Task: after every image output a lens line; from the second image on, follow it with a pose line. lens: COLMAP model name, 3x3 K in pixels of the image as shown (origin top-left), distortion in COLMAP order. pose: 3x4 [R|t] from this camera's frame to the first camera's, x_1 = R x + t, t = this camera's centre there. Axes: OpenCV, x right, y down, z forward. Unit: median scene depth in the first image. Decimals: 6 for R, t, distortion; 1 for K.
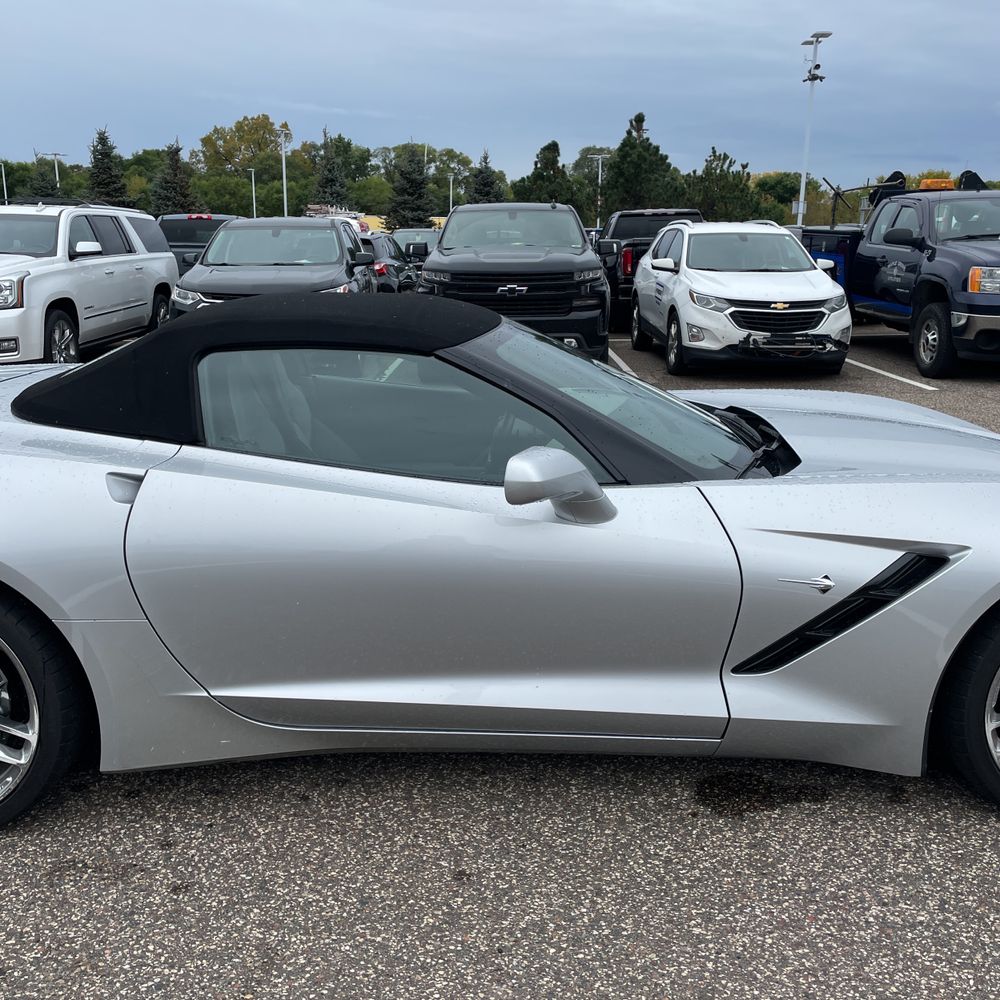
lens RADIAL K [[1000.3, 0, 497.4], [0, 1000.3, 494.1], [0, 0, 1]] dist [0.083717, -0.117148]
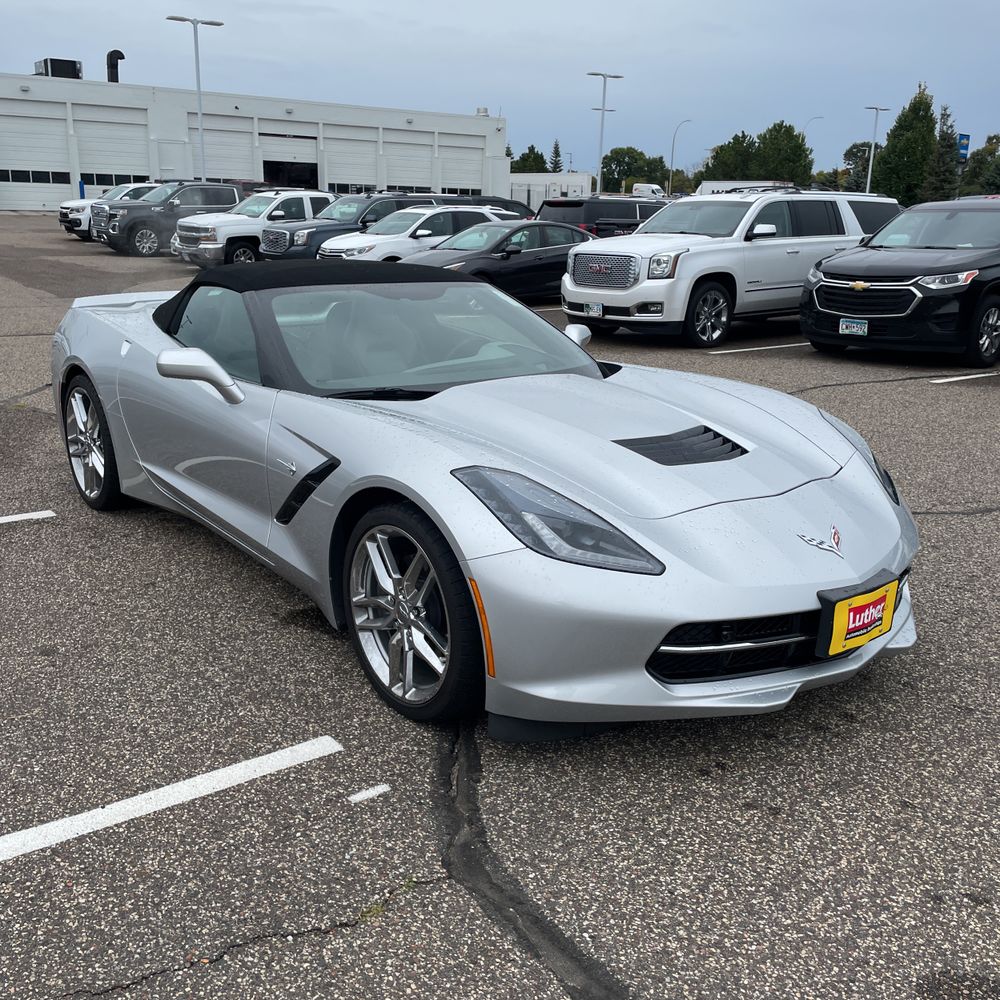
lens RADIAL K [[997.0, 0, 497.2], [0, 997.0, 488.7], [0, 0, 1]] dist [0.087118, -0.127298]
pose [[0.617294, 0.212071, -0.757611, 0.335430], [-0.201516, 0.973479, 0.108304, -0.020506], [0.760486, 0.085815, 0.643658, 0.062871]]
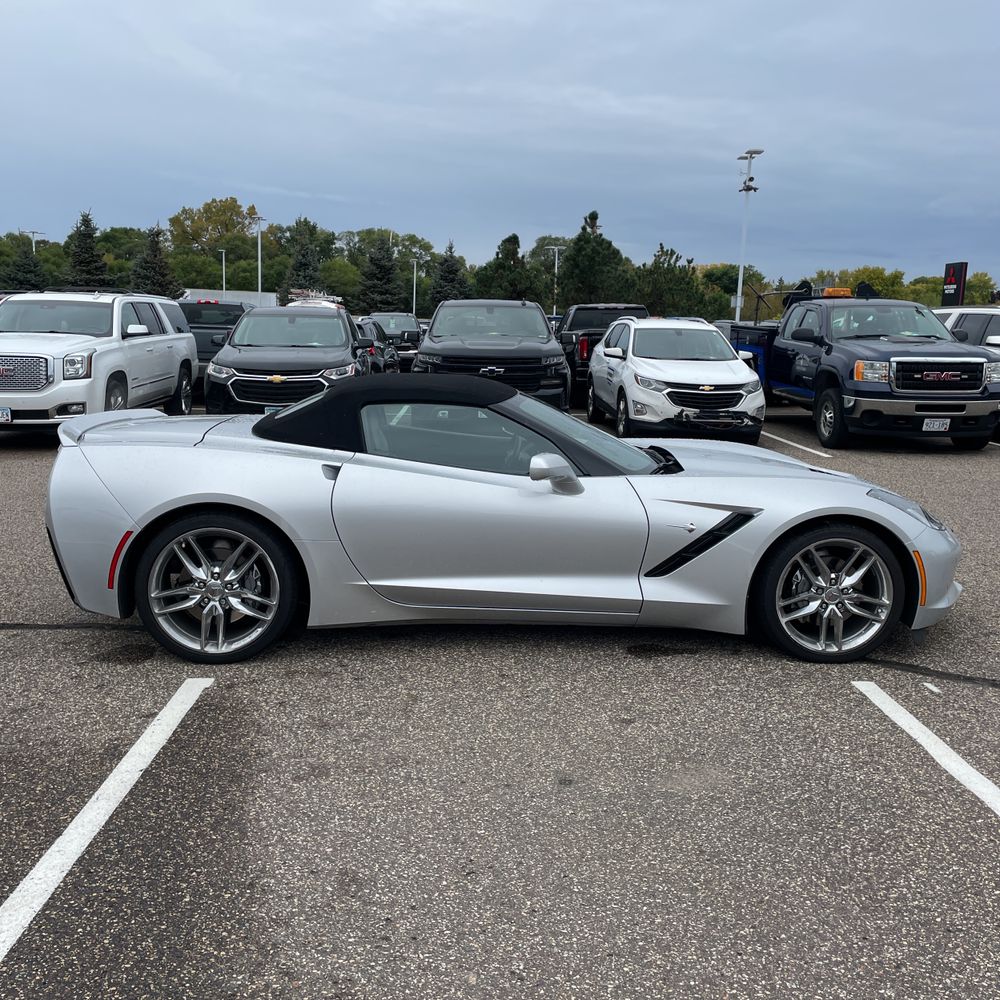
lens RADIAL K [[990.9, 0, 501.7], [0, 990.9, 479.6], [0, 0, 1]] dist [0.093557, -0.137793]
pose [[0.998751, 0.013879, 0.047989, -0.027501], [-0.009527, 0.995918, -0.089762, 0.036022], [-0.049039, 0.089192, 0.994806, -0.186273]]
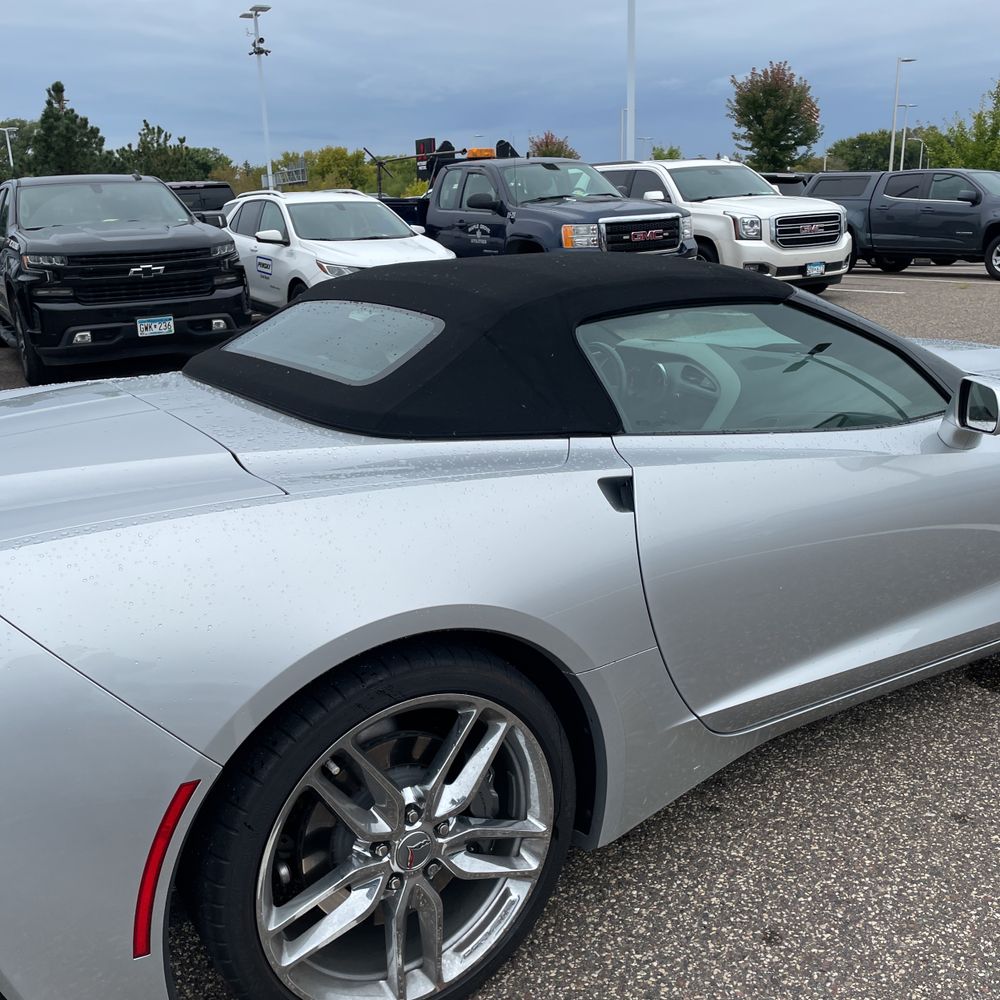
lens RADIAL K [[997.0, 0, 497.2], [0, 997.0, 488.7], [0, 0, 1]] dist [0.087118, -0.127298]
pose [[0.854778, -0.175335, 0.488479, -0.173855], [0.166755, 0.984083, 0.061426, -0.015630], [-0.491474, 0.028951, 0.870411, 0.071600]]
